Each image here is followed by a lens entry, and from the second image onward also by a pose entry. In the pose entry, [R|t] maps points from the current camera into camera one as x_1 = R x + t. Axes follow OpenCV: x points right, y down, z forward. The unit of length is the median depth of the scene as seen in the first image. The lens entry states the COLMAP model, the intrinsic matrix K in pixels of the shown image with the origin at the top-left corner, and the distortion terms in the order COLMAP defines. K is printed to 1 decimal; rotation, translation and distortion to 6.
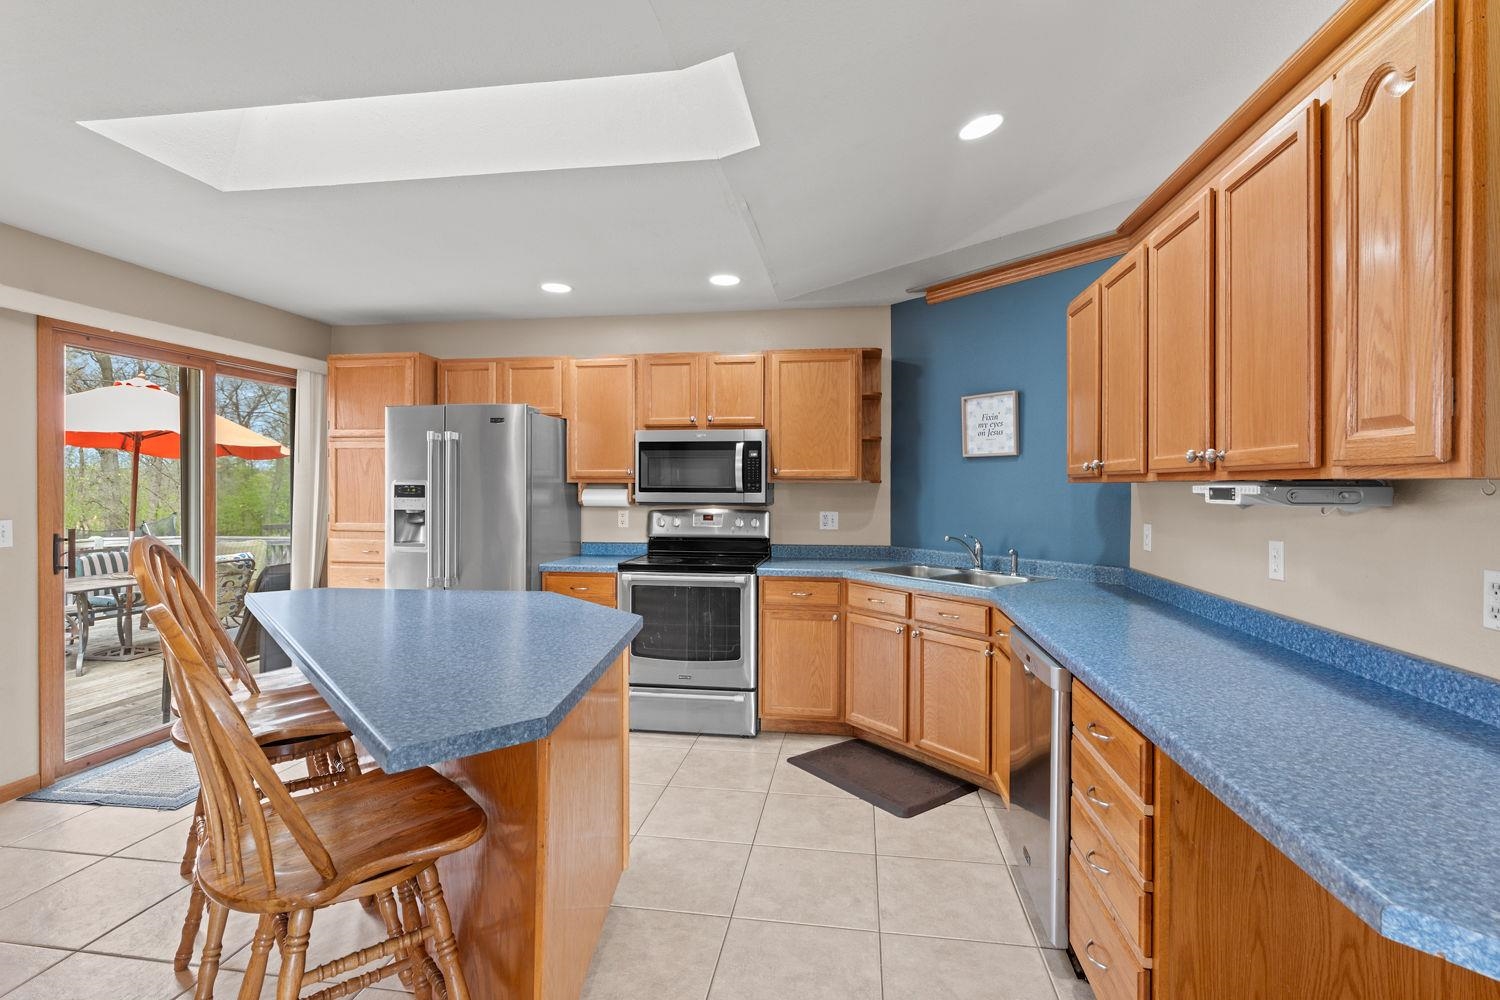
lens RADIAL K [[712.6, 0, 752.3], [0, 712.6, 492.1], [0, 0, 1]] dist [-0.001736, -0.000091]
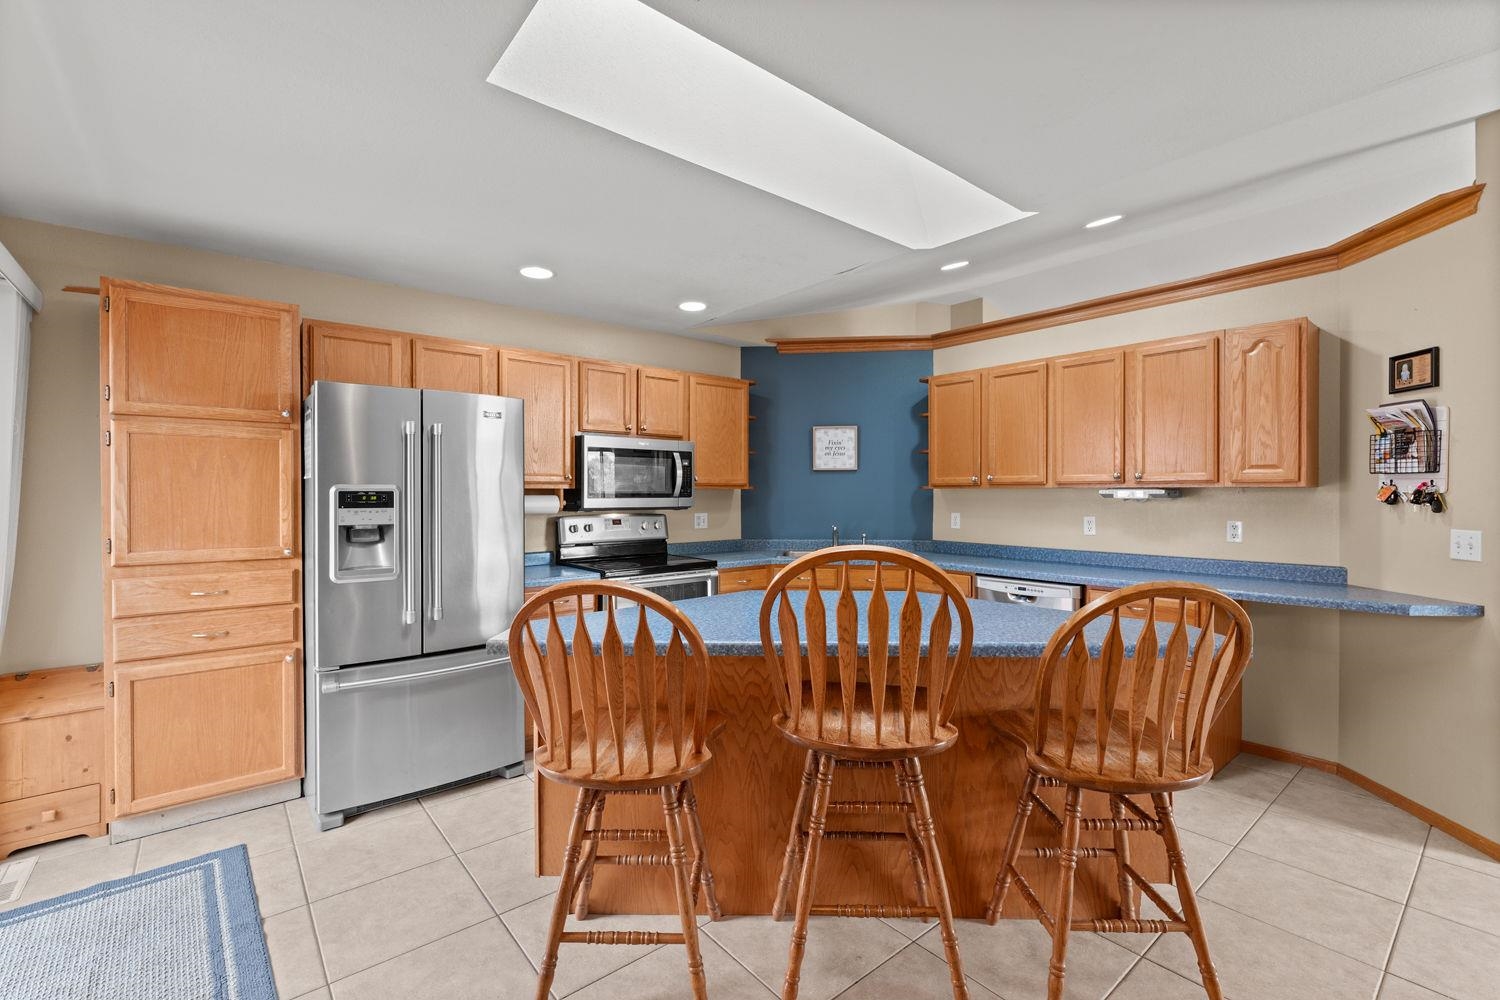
lens RADIAL K [[650.4, 0, 750.0], [0, 650.4, 500.0], [0, 0, 1]] dist [-0.002289, -0.000142]
pose [[0.665321, -0.012146, 0.746458, -0.737851], [0.009545, 0.999924, 0.007762, -0.002301], [-0.746496, 0.001961, 0.665387, 0.257749]]
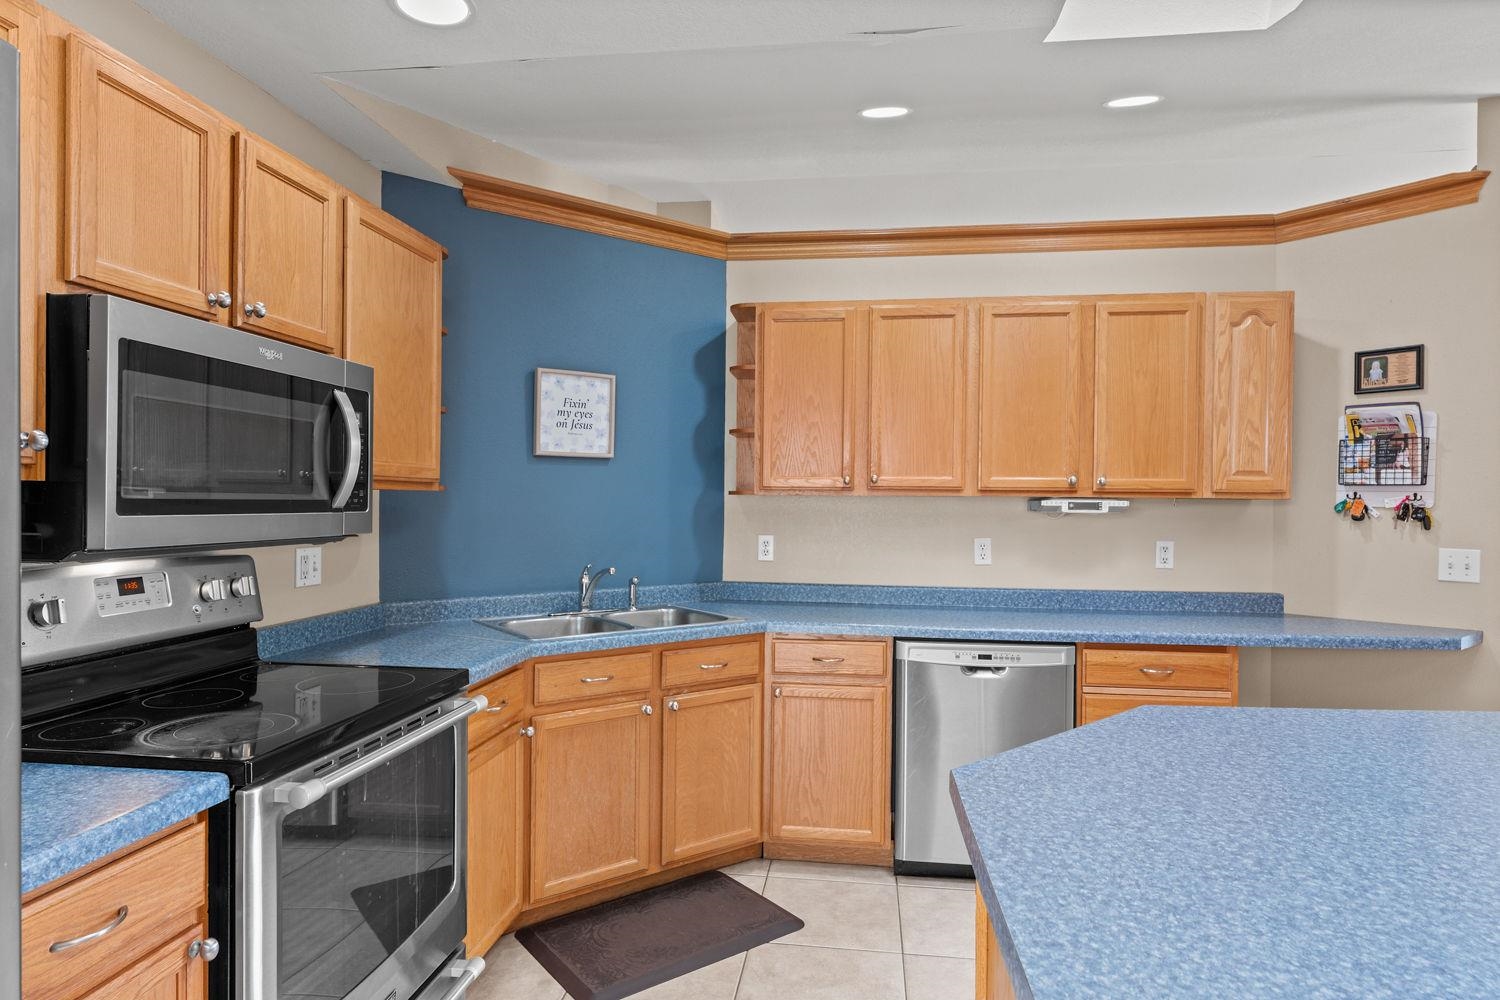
lens RADIAL K [[860.0, 0, 750.3], [0, 860.0, 509.3], [0, 0, 1]] dist [0.003603, -0.000382]
pose [[-0.018145, -0.012474, 0.999758, -0.549512], [0.000793, 0.999922, 0.012490, -0.006659], [-0.999835, 0.001019, -0.018133, 0.820712]]
